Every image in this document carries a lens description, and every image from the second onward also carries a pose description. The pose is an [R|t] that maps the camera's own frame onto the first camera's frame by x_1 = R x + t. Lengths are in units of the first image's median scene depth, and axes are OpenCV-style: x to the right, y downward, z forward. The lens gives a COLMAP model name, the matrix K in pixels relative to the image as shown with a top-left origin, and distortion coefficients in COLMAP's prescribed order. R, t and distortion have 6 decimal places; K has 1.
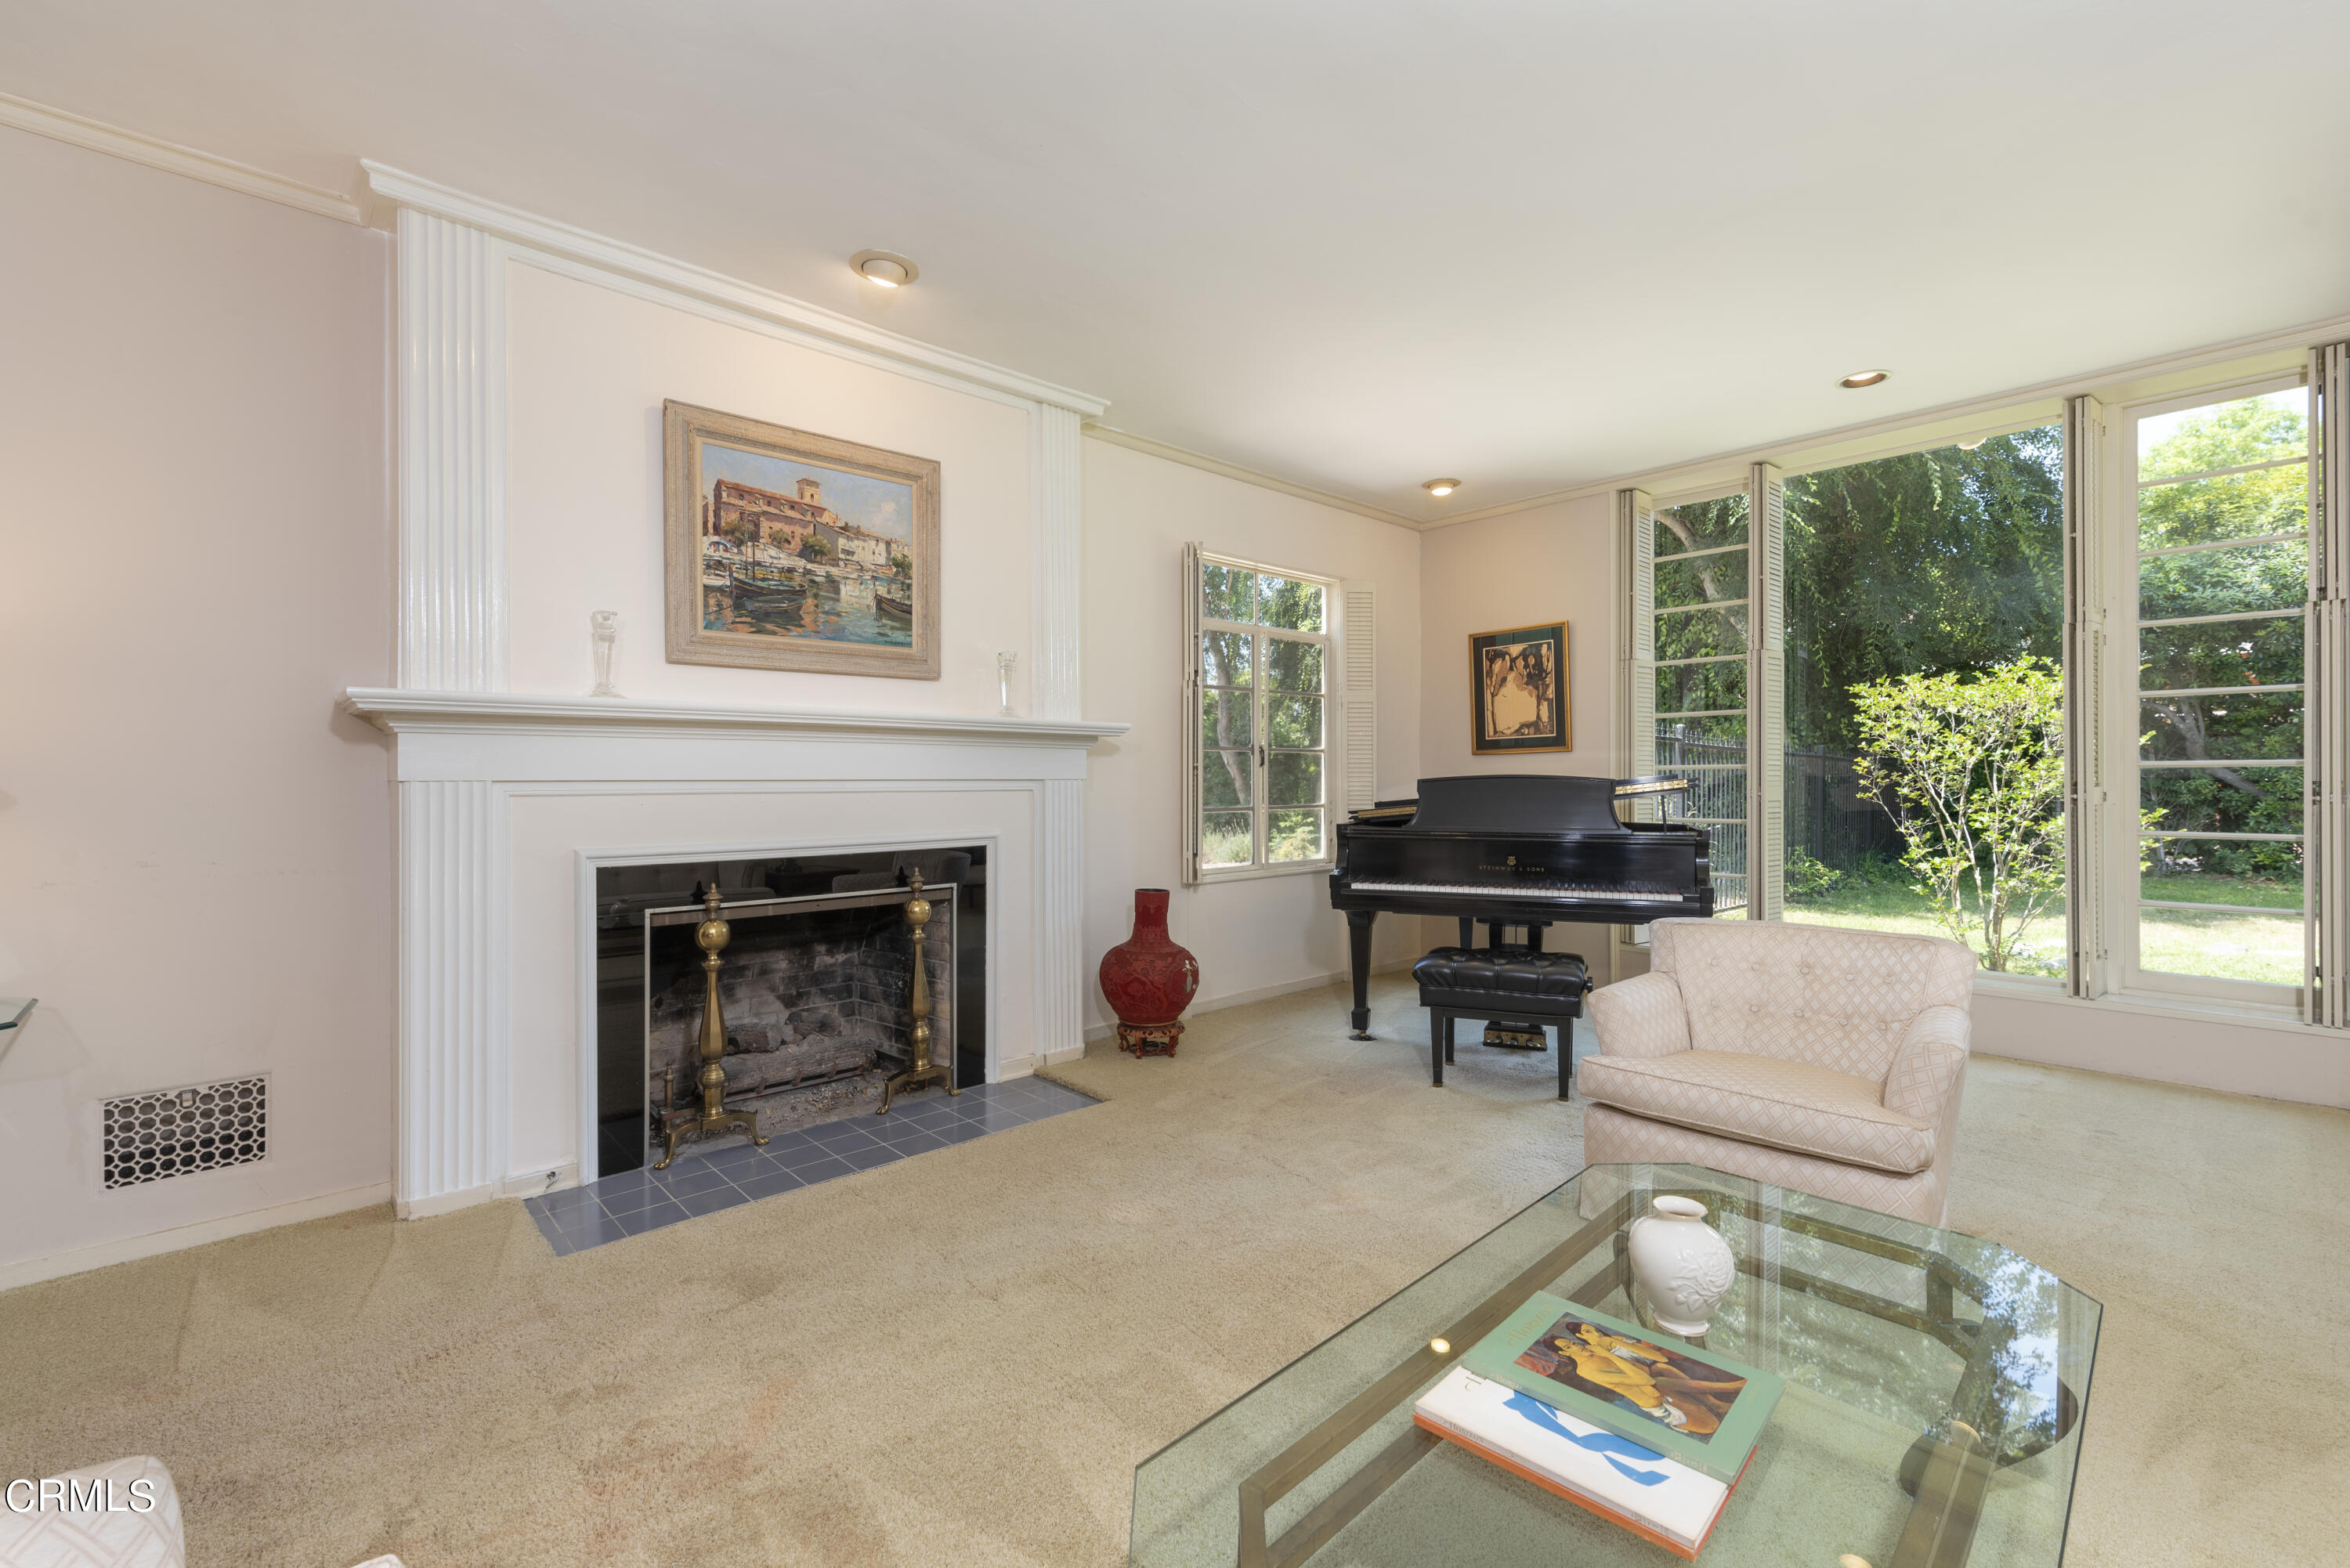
lens RADIAL K [[1010.7, 0, 1169.7], [0, 1010.7, 787.7], [0, 0, 1]] dist [0.004683, -0.000620]
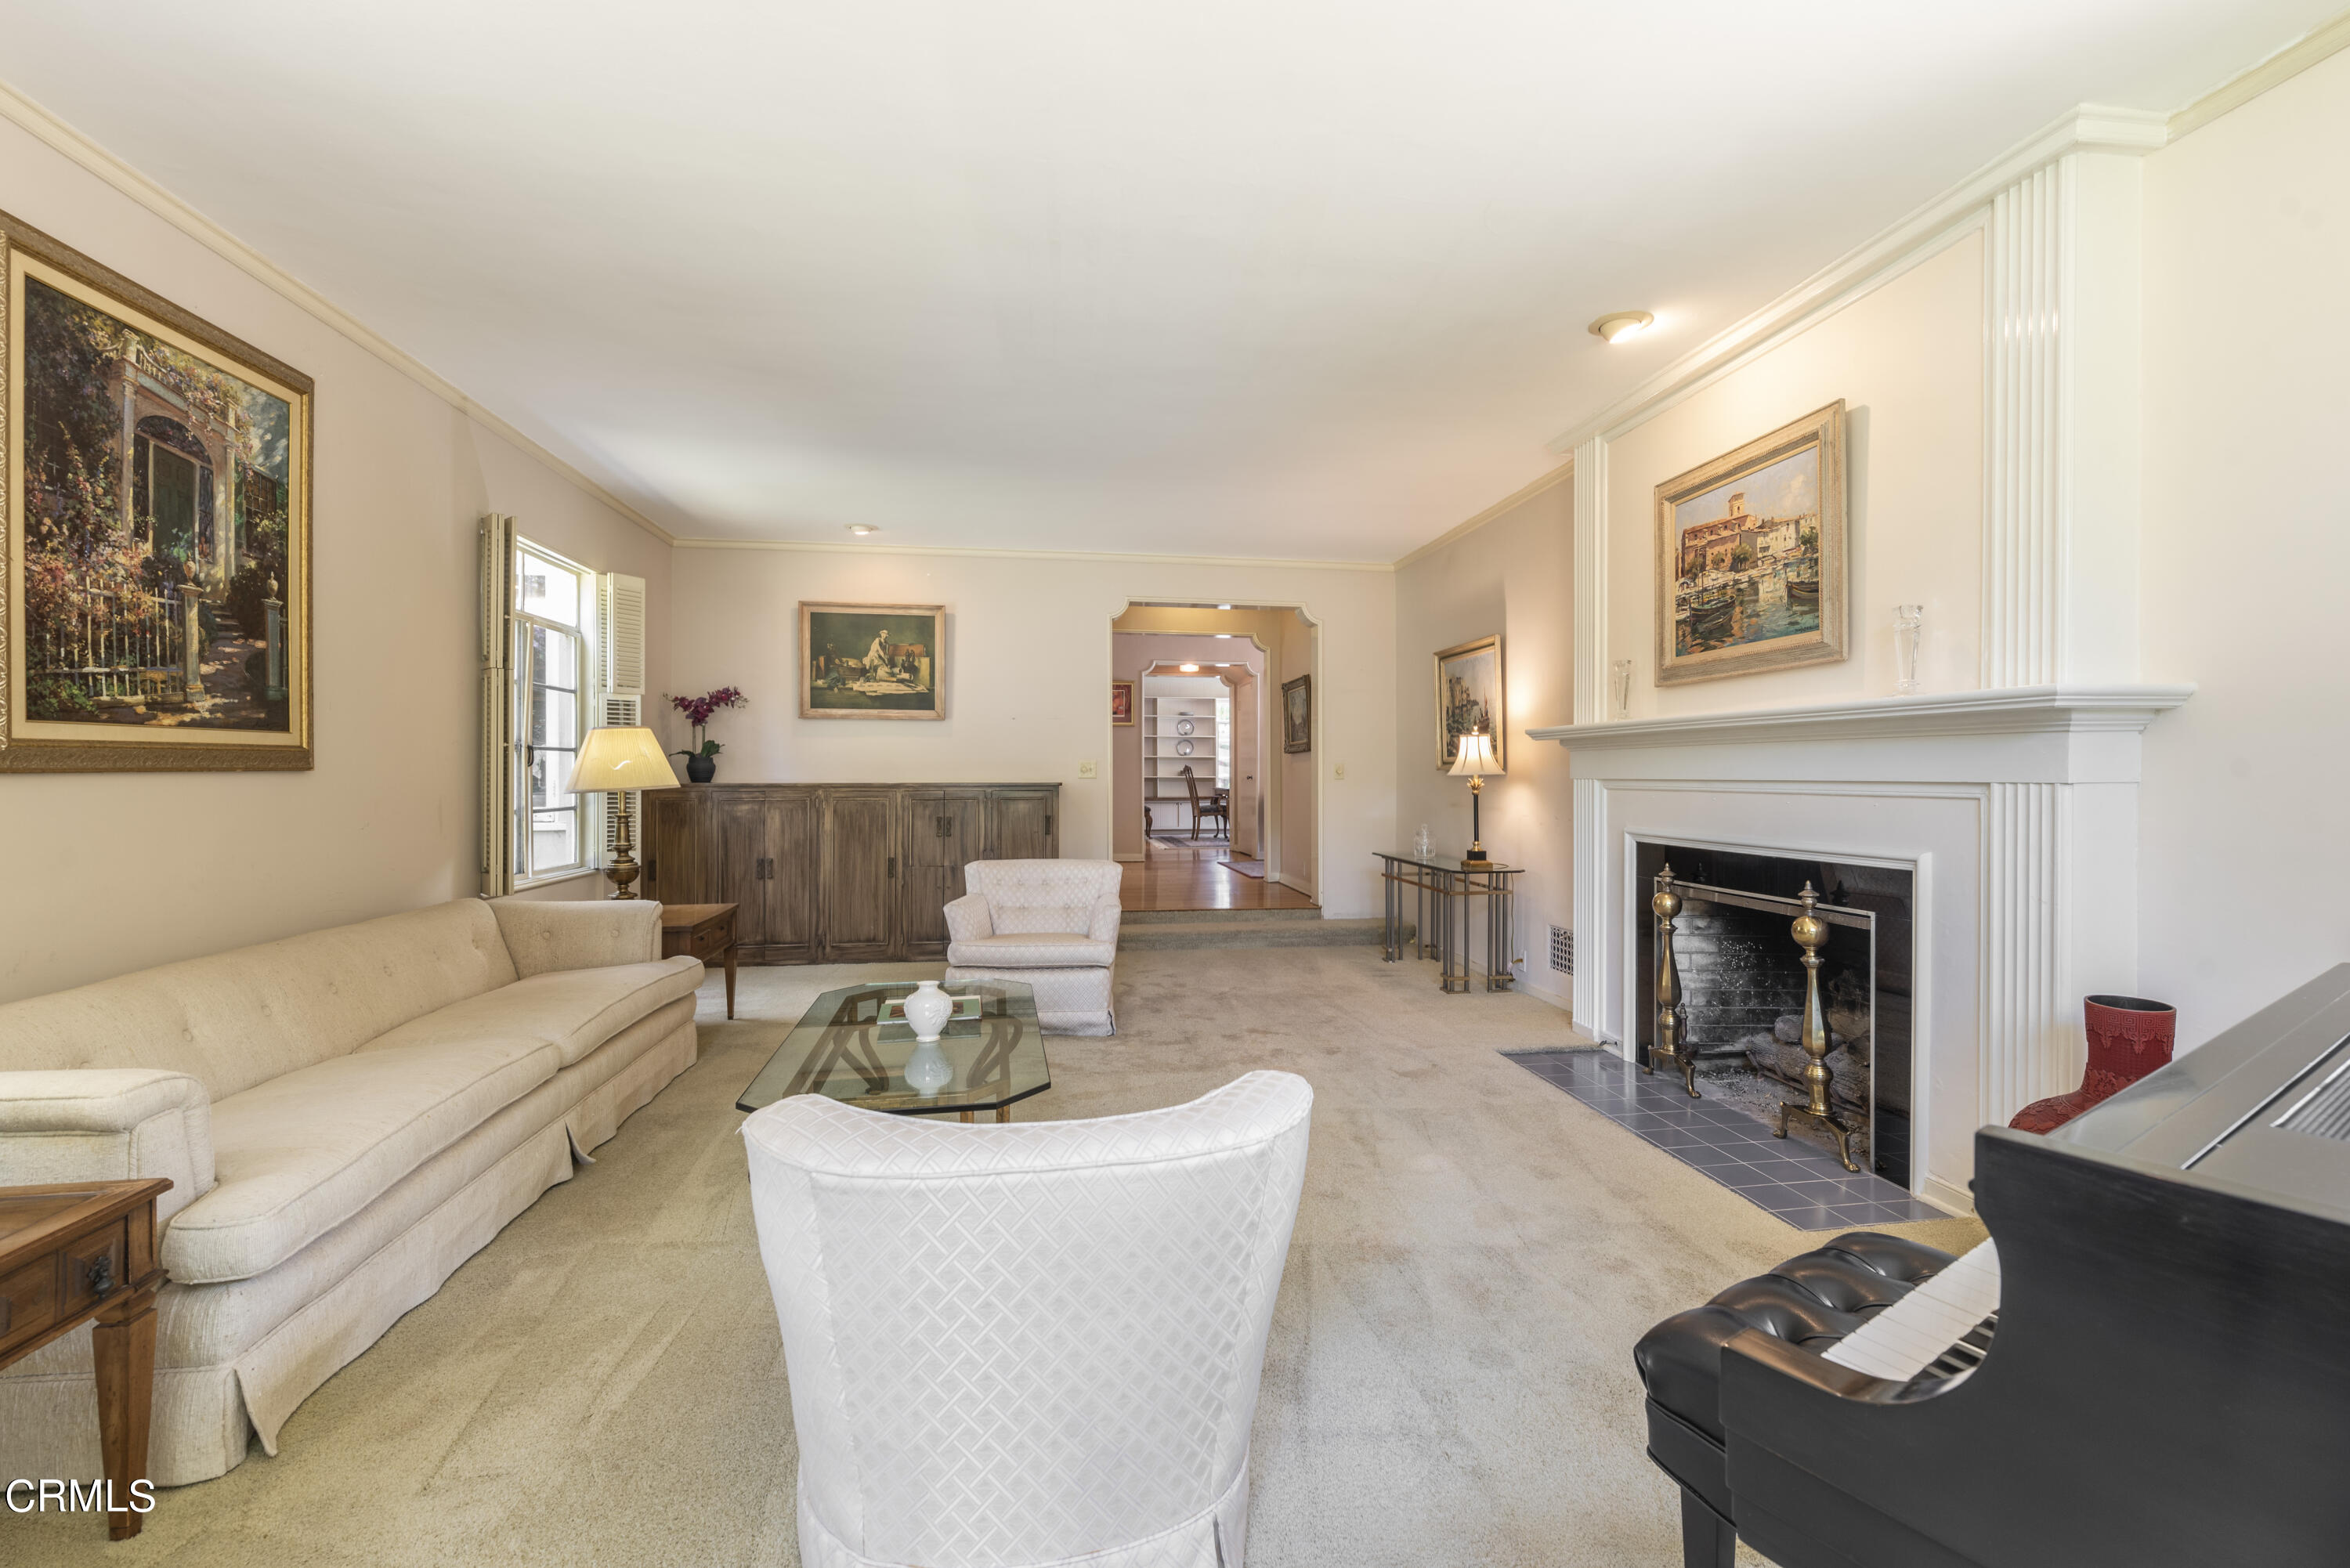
lens RADIAL K [[1010.7, 0, 1178.0], [0, 1010.7, 762.6], [0, 0, 1]] dist [0.004683, -0.000620]
pose [[-0.582343, -0.011873, -0.812856, 0.822930], [-0.021063, 0.999778, 0.000487, -0.015969], [0.812670, 0.017405, -0.582464, 1.142591]]
